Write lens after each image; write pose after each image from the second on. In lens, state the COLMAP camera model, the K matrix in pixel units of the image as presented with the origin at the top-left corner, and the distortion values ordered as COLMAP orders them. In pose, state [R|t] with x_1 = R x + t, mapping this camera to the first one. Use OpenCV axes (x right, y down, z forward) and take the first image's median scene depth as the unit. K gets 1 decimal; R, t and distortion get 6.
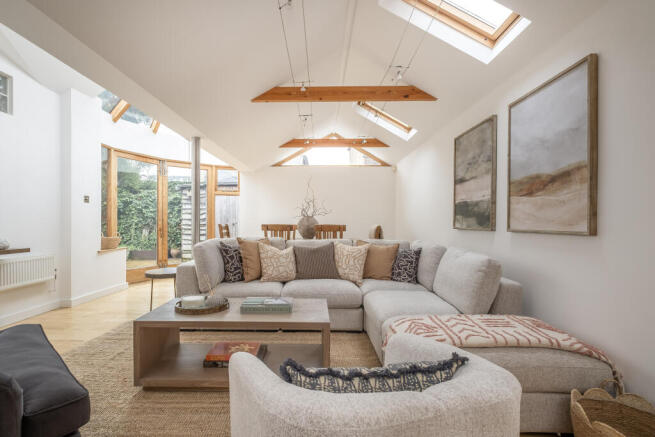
lens RADIAL K [[334.3, 0, 326.9], [0, 334.3, 221.2], [0, 0, 1]] dist [-0.001238, -0.000038]
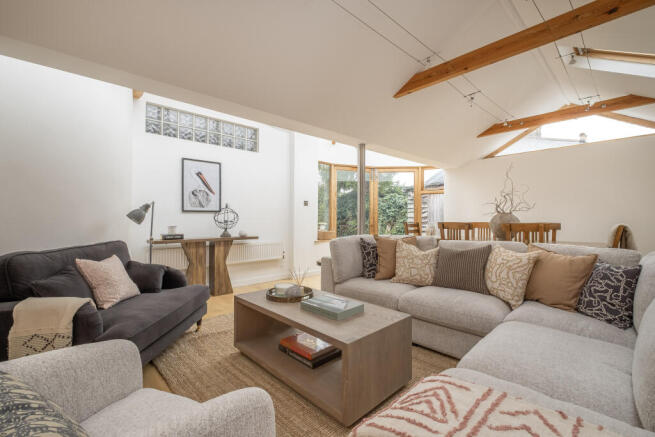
lens RADIAL K [[294.2, 0, 327.2], [0, 294.2, 217.5], [0, 0, 1]] dist [0.001085, 0.000007]
pose [[0.676884, -0.005929, -0.736066, 0.278930], [0.001002, 0.999974, -0.007133, 0.003119], [0.736089, 0.004091, 0.676872, 0.274567]]
